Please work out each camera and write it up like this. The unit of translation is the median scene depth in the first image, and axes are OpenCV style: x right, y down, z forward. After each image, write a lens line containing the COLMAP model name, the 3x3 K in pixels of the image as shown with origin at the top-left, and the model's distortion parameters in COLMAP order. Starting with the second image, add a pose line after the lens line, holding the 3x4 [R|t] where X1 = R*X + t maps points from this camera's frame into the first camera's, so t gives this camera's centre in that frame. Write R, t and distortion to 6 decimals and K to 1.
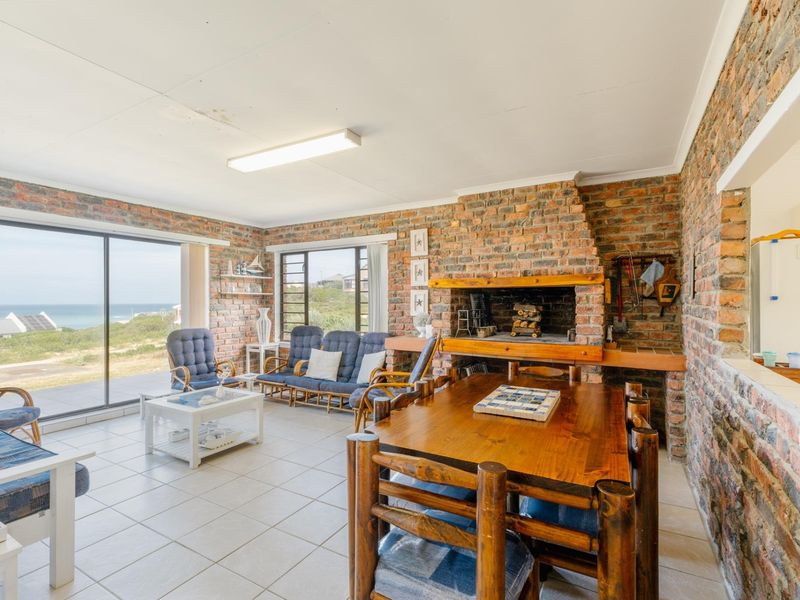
lens RADIAL K [[390.9, 0, 400.0], [0, 390.9, 300.0], [0, 0, 1]] dist [0.001839, -0.000090]
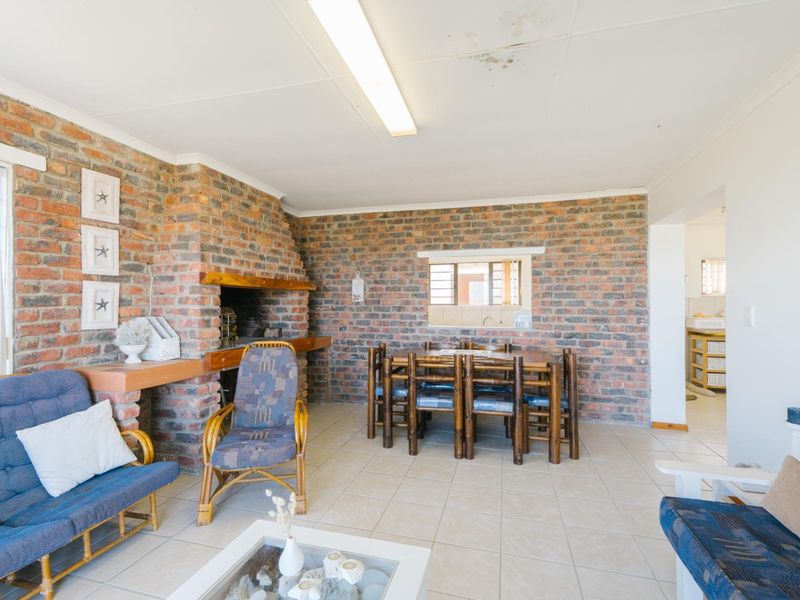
lens RADIAL K [[390.9, 0, 400.0], [0, 390.9, 300.0], [0, 0, 1]] dist [0.001839, -0.000090]
pose [[-0.265349, 0.005676, 0.964136, -0.613745], [-0.010932, 0.999901, -0.008895, 0.000634], [-0.964090, -0.012900, -0.265261, 0.747490]]
